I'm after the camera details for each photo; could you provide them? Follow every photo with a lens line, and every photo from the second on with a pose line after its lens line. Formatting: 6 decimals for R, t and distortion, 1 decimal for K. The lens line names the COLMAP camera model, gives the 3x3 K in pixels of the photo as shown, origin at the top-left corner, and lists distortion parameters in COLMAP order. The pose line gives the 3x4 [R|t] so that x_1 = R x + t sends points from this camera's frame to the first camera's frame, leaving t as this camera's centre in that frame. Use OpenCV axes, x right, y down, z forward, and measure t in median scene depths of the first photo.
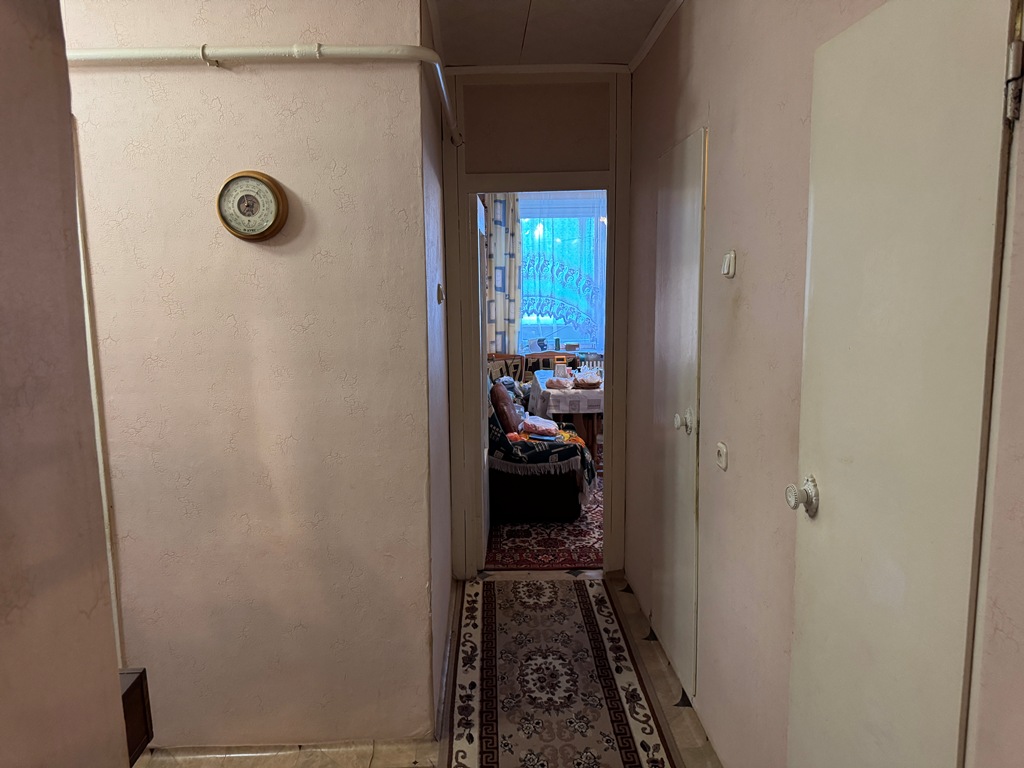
lens RADIAL K [[724.8, 0, 514.4], [0, 724.8, 395.3], [0, 0, 1]] dist [0.064159, -0.075438]
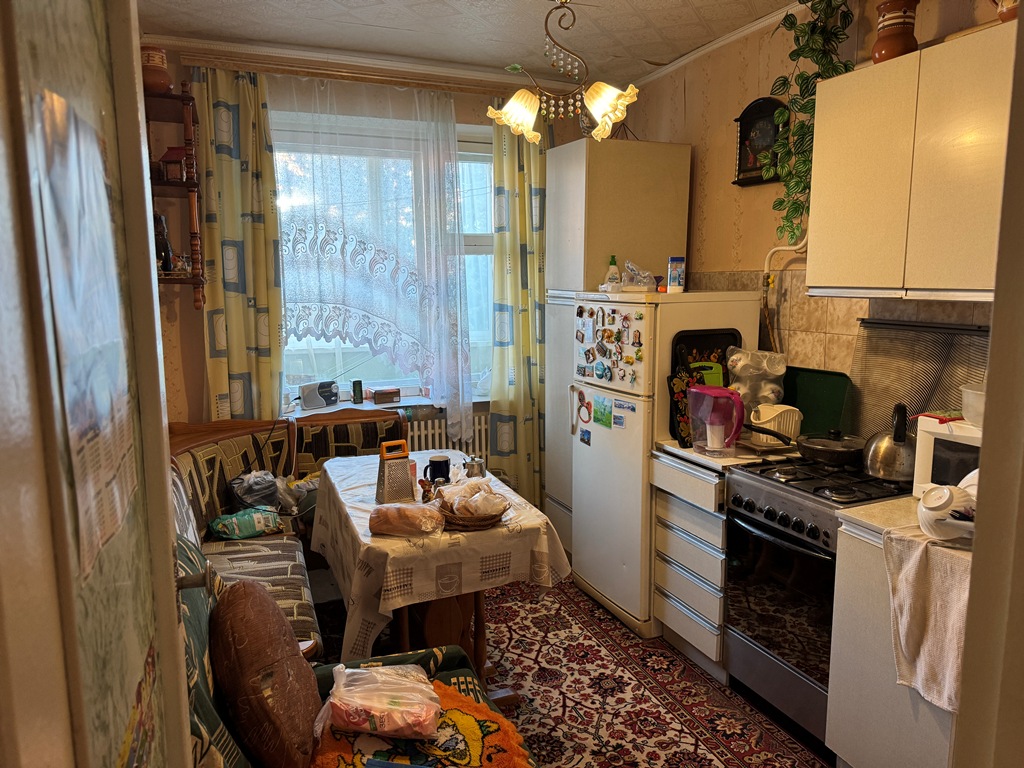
lens RADIAL K [[724.8, 0, 515.1], [0, 724.8, 386.1], [0, 0, 1]] dist [0.064159, -0.075438]
pose [[0.942756, -0.041871, 0.330845, -0.007693], [0.049183, 0.998695, -0.013757, -0.064555], [-0.329837, 0.029242, 0.943585, 0.482715]]
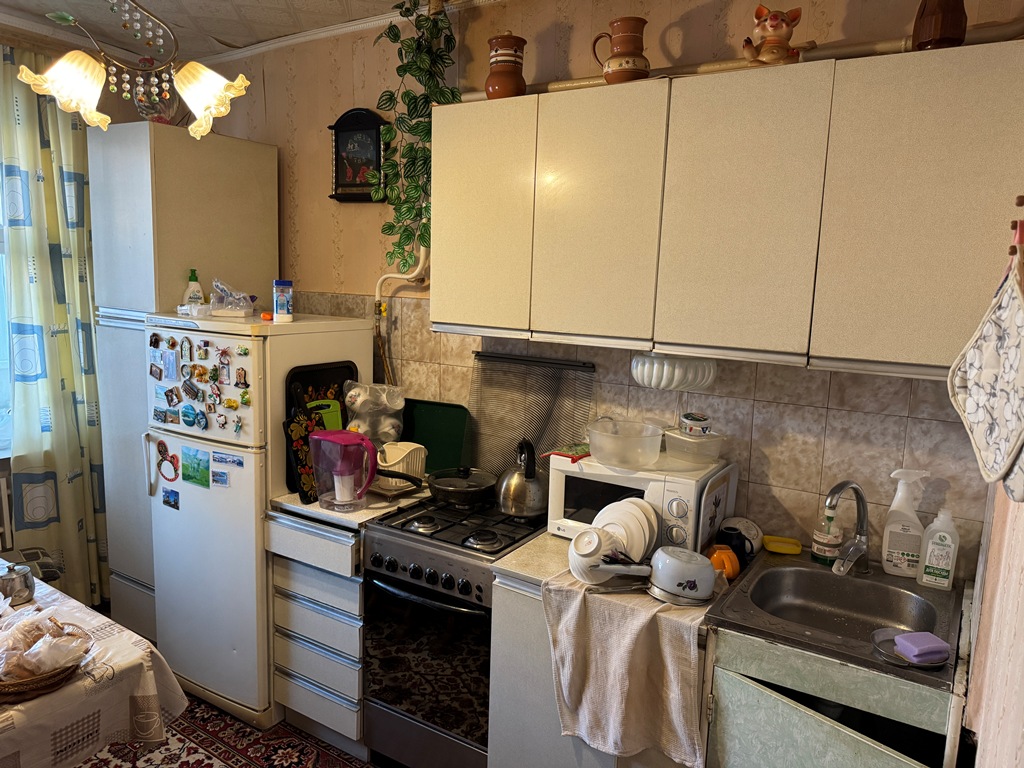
lens RADIAL K [[724.8, 0, 508.4], [0, 724.8, 383.6], [0, 0, 1]] dist [0.064159, -0.075438]
pose [[0.590732, -0.090093, 0.801822, -0.005173], [0.095994, 0.994536, 0.041024, -0.094152], [-0.801137, 0.052736, 0.596153, 0.546211]]
